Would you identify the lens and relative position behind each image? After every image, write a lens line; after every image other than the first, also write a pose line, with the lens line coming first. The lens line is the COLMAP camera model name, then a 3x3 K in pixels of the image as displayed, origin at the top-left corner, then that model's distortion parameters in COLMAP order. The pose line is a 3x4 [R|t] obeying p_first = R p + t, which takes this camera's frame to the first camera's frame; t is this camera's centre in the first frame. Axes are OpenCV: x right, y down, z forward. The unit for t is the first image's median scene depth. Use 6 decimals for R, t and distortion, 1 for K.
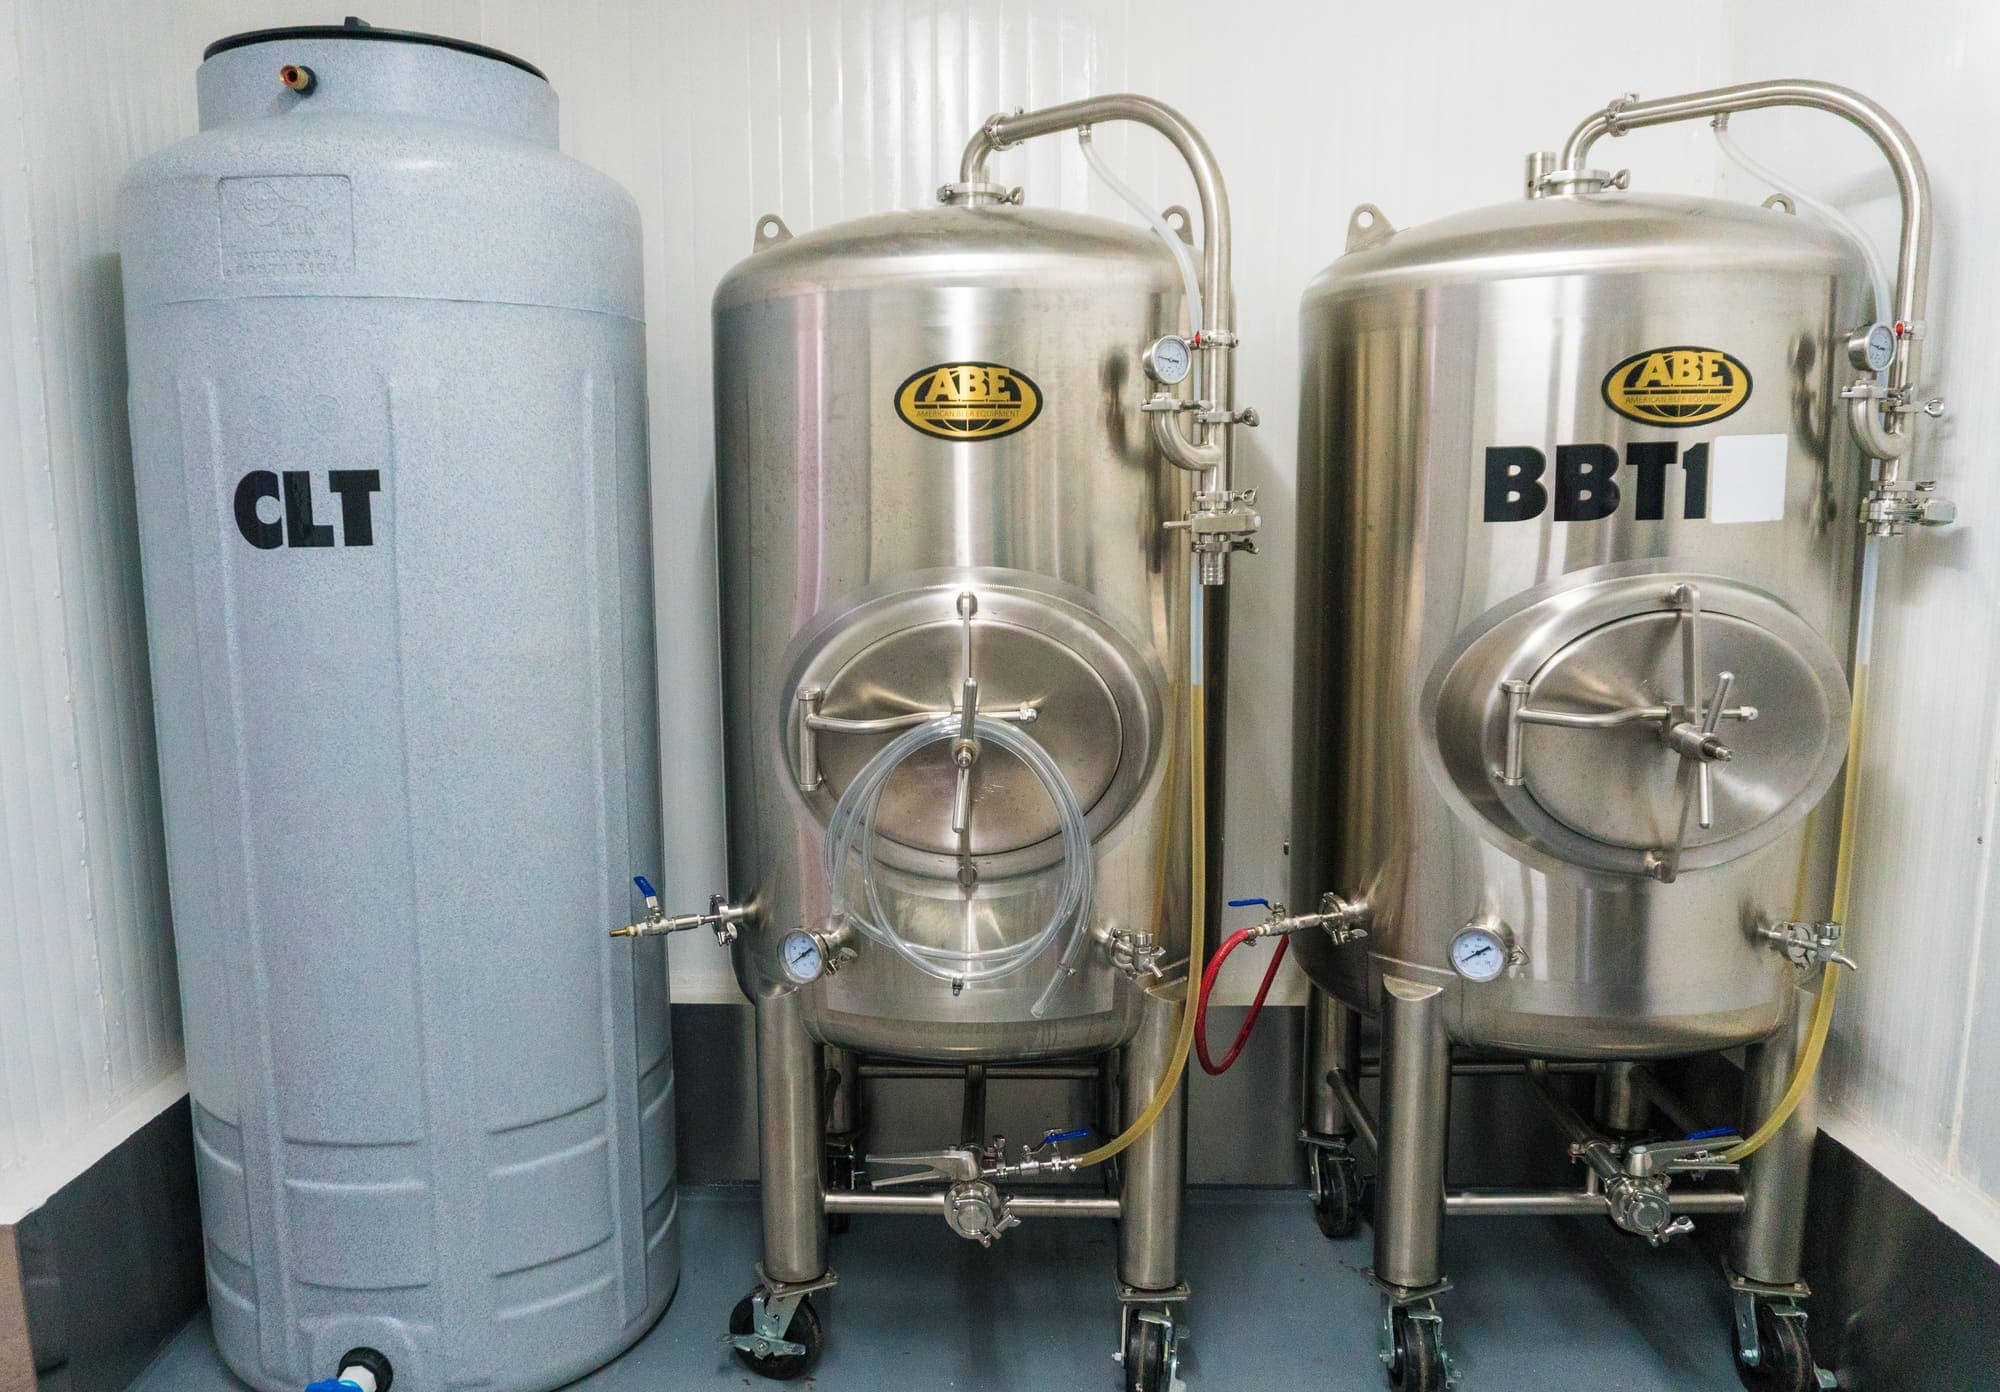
lens RADIAL K [[1920.1, 0, 998.2], [0, 1920.1, 695.9], [0, 0, 1]] dist [-0.027209, 0.000000]
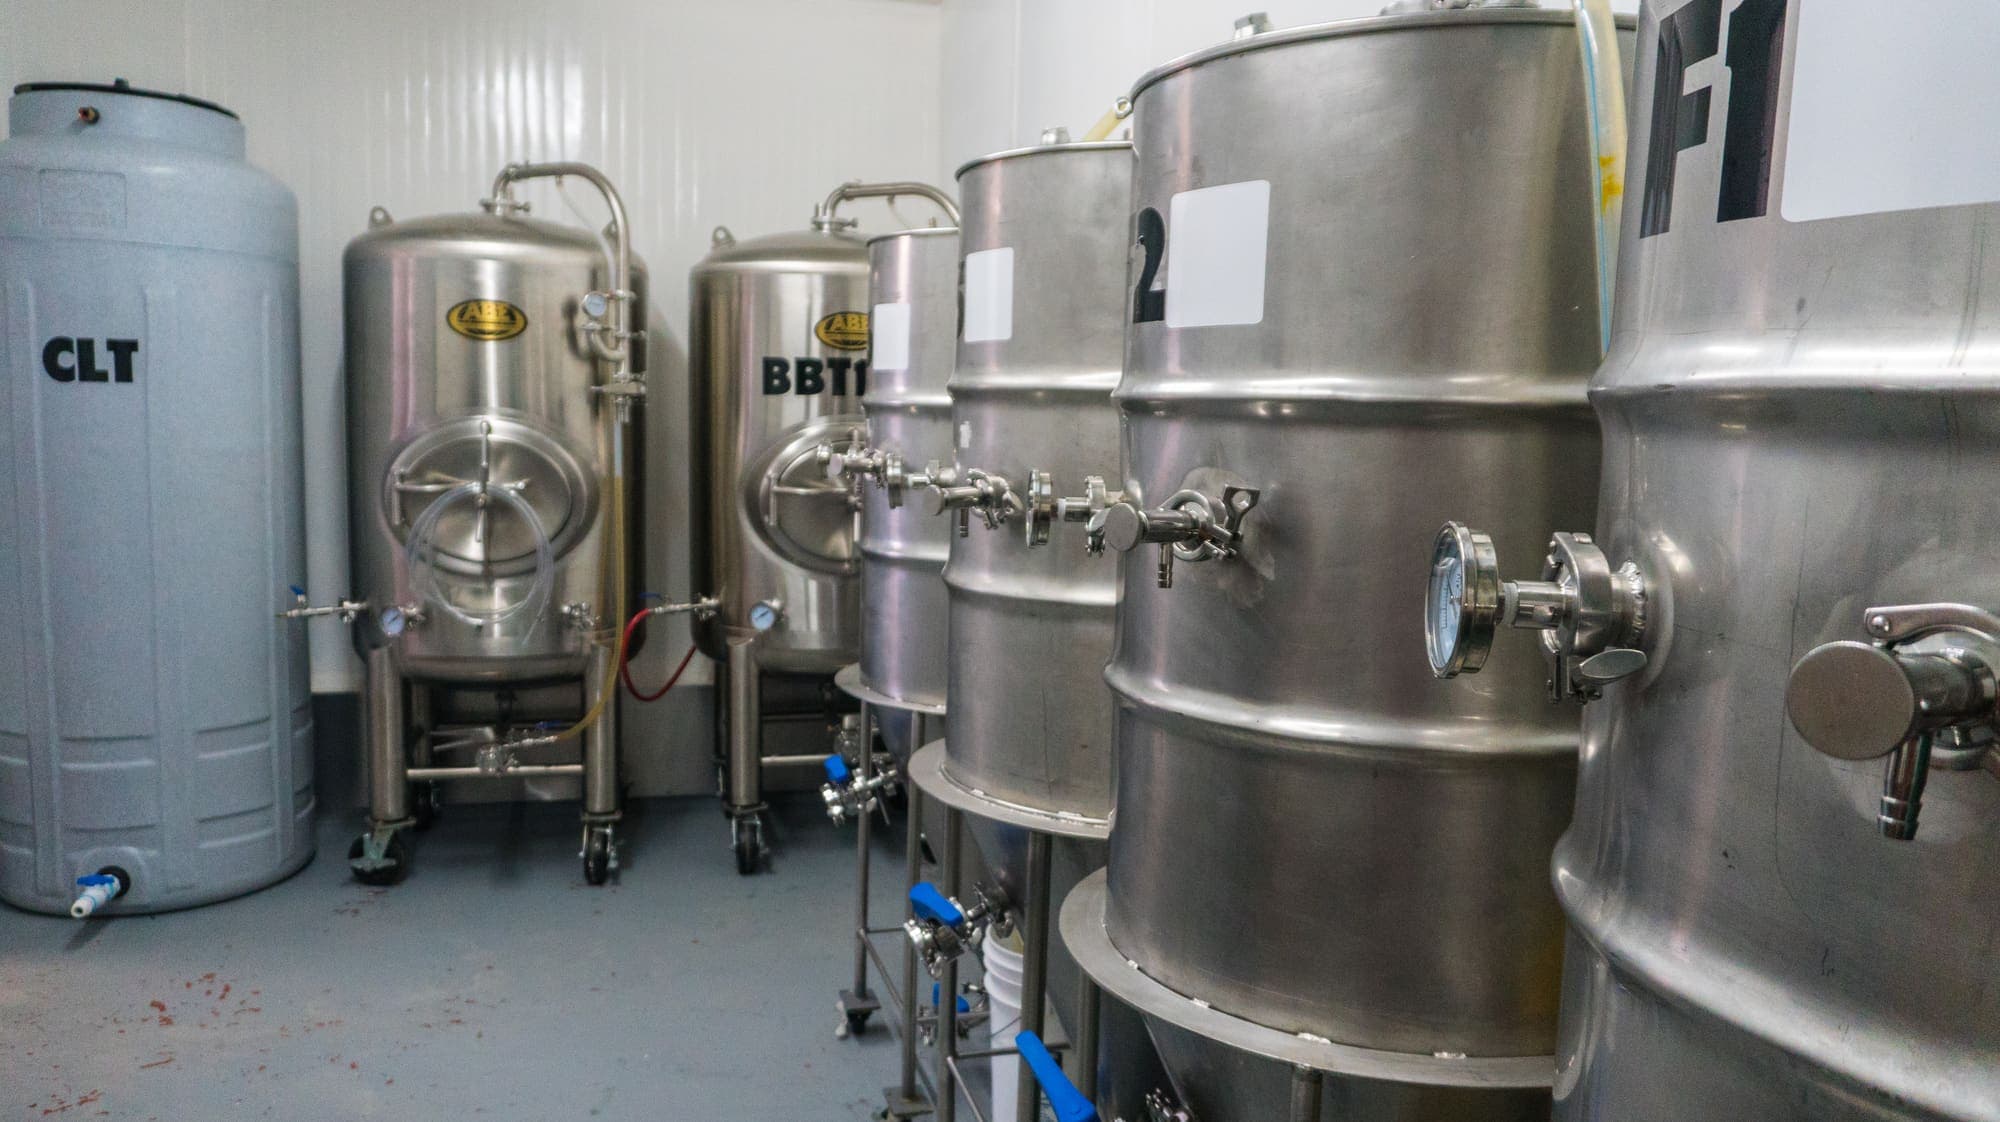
lens RADIAL K [[1418.0, 0, 1002.4], [0, 1418.0, 561.3], [0, 0, 1]] dist [-0.007151, -0.013066]
pose [[0.958369, 0.008214, 0.285413, 0.065225], [-0.010181, 0.999934, 0.005408, 0.064165], [-0.285350, -0.008089, 0.958389, -0.433292]]
